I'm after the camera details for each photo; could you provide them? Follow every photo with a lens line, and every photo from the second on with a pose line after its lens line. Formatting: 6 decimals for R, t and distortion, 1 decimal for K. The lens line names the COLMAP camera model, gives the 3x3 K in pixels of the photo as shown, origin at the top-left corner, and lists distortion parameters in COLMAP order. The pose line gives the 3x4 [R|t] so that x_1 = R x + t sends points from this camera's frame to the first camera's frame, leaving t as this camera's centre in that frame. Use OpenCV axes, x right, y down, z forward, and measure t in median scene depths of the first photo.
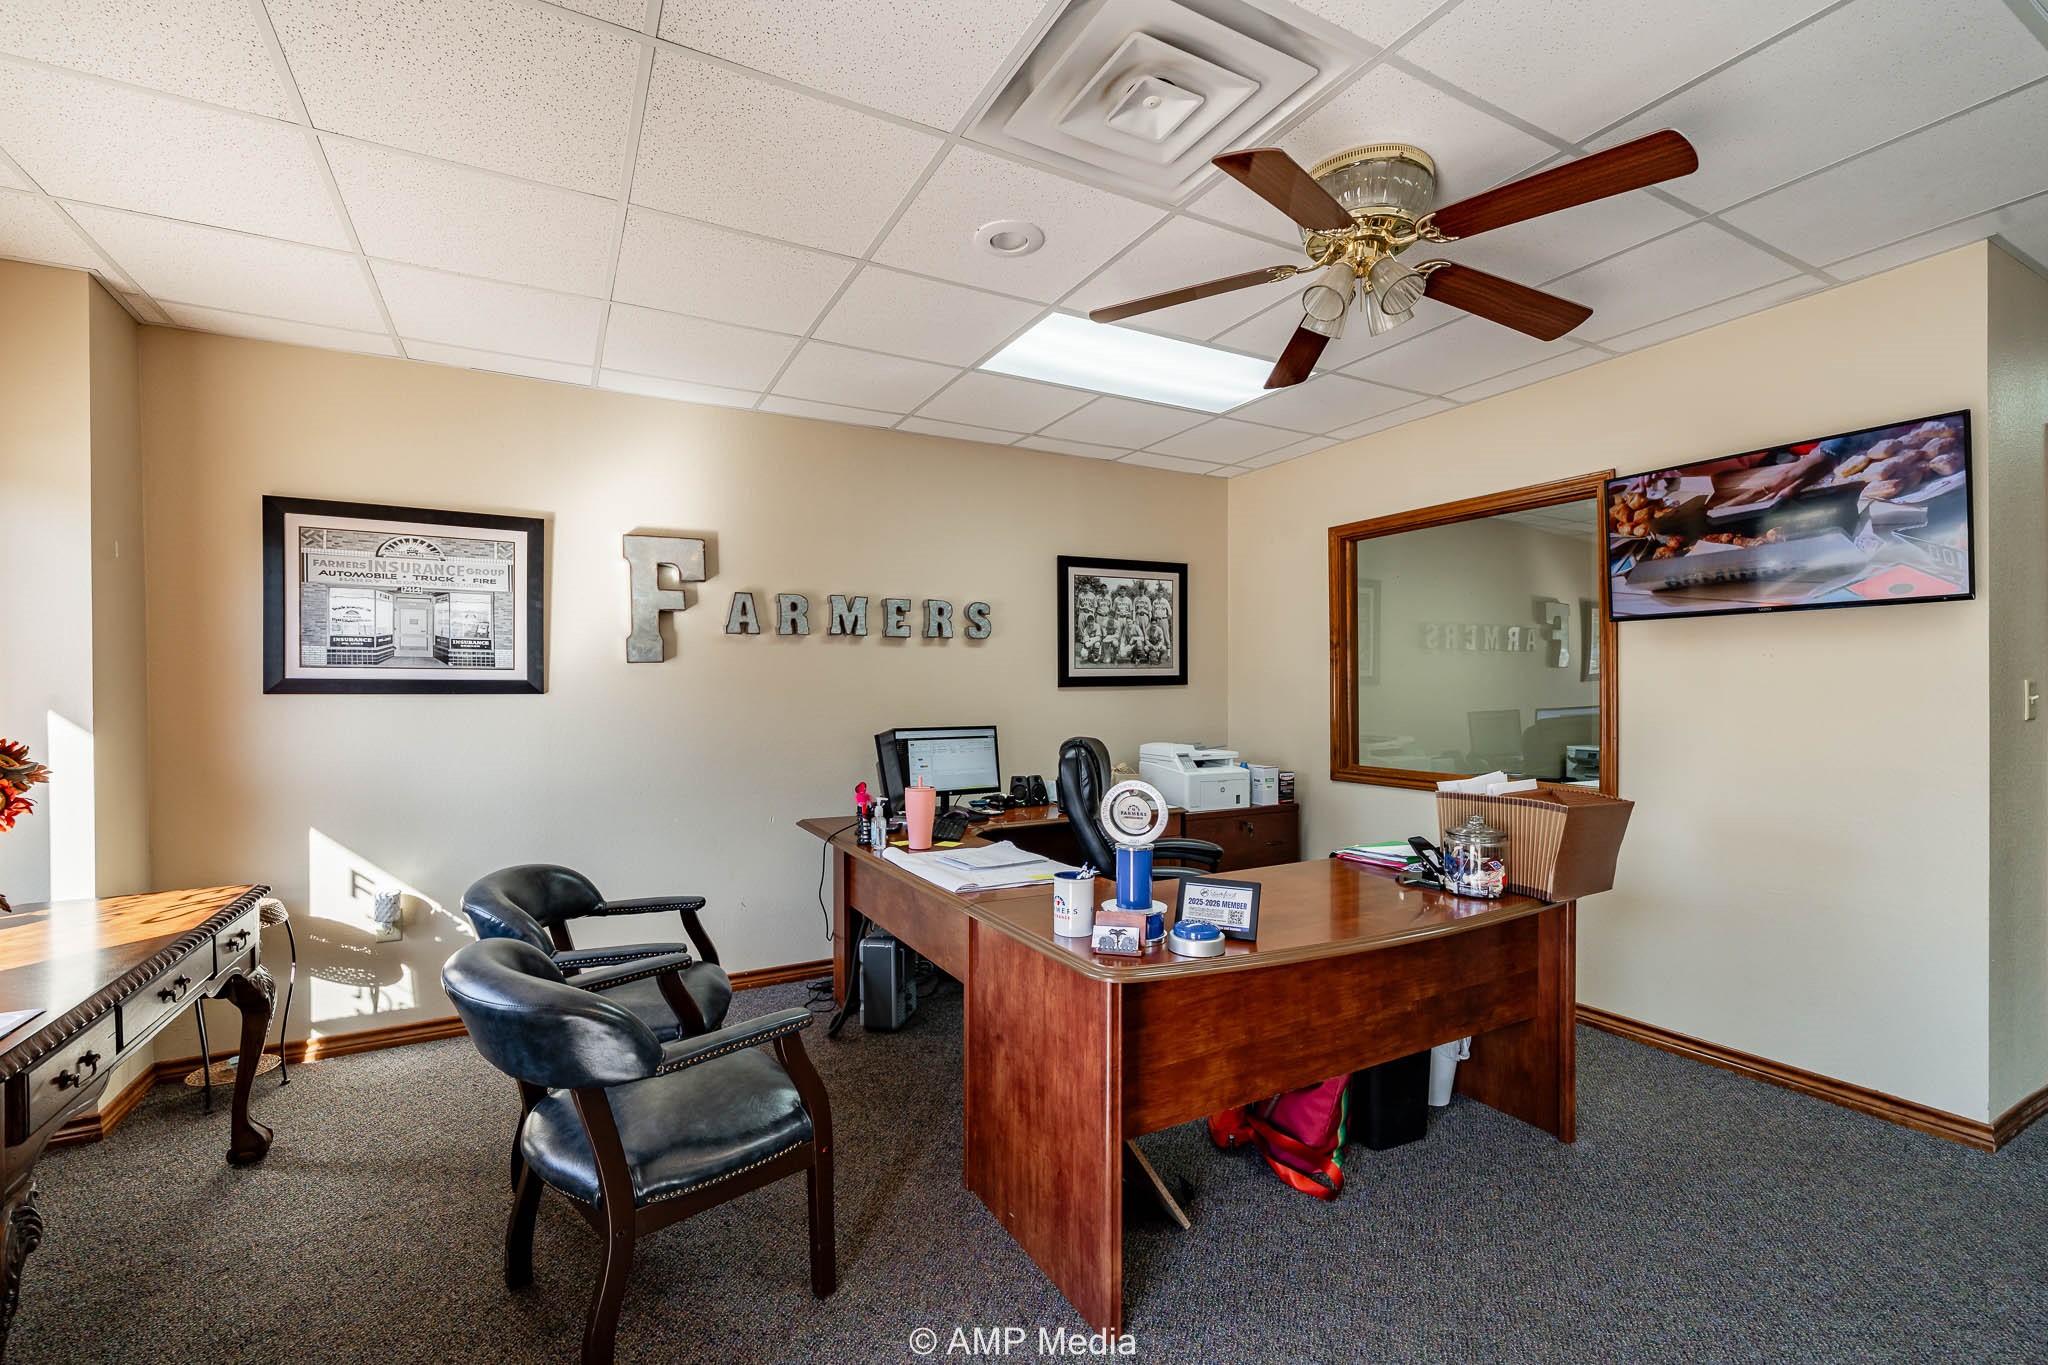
lens RADIAL K [[851.7, 0, 1019.4], [0, 851.7, 691.0], [0, 0, 1]] dist [-0.008239, 0.001044]
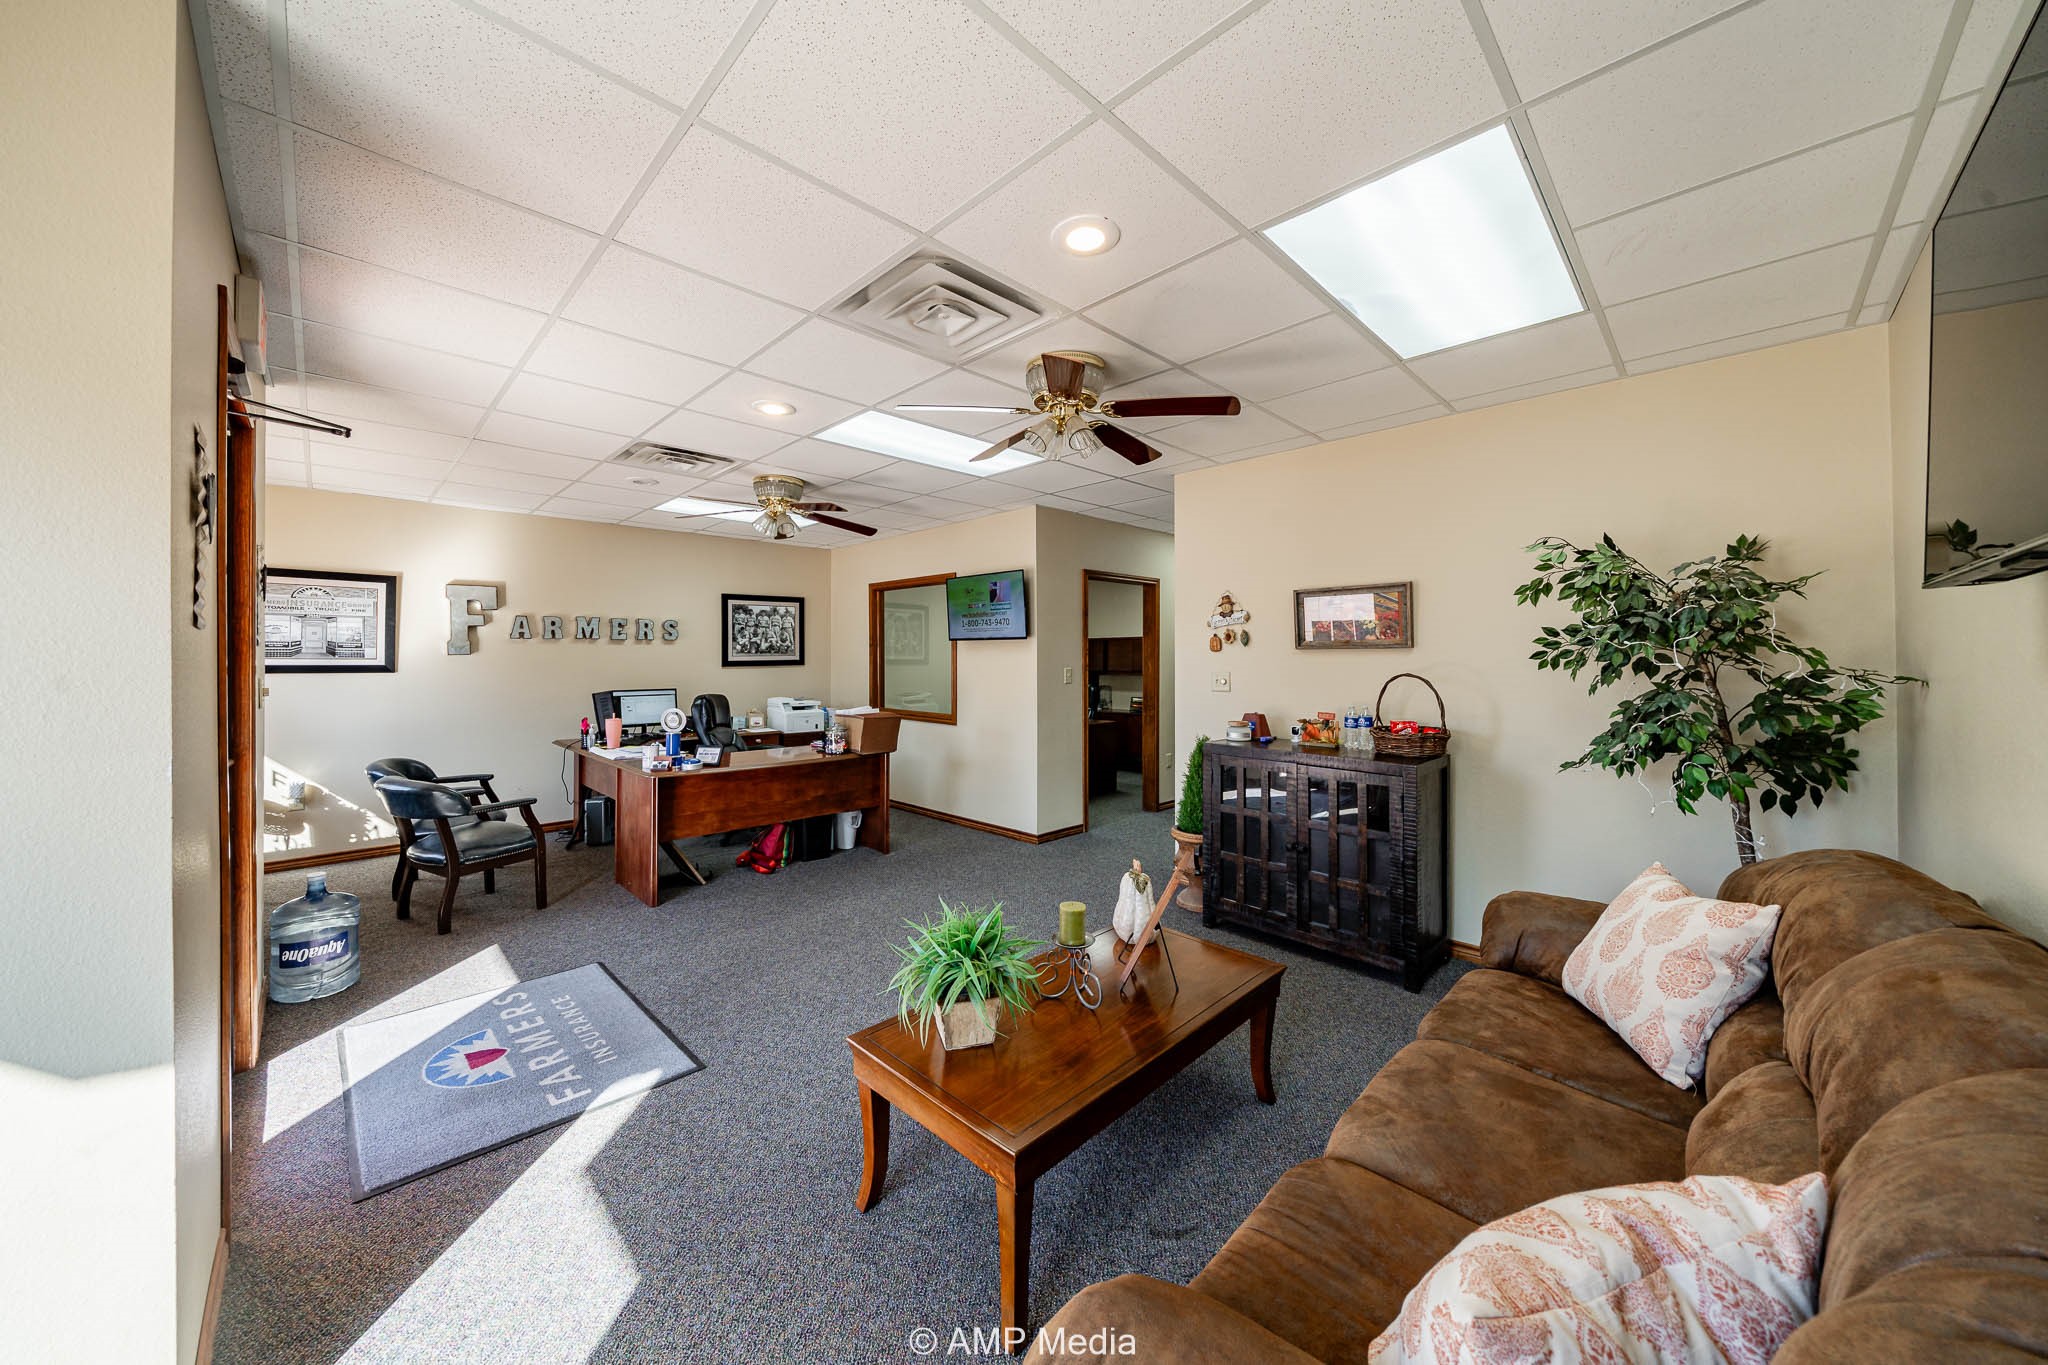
lens RADIAL K [[700.4, 0, 989.6], [0, 700.4, 652.5], [0, 0, 1]] dist [-0.009859, -0.001030]
pose [[0.969202, 0.004899, 0.246219, 0.302697], [-0.002247, 0.999936, -0.011049, -0.025859], [-0.246258, 0.010155, 0.969151, -0.746554]]
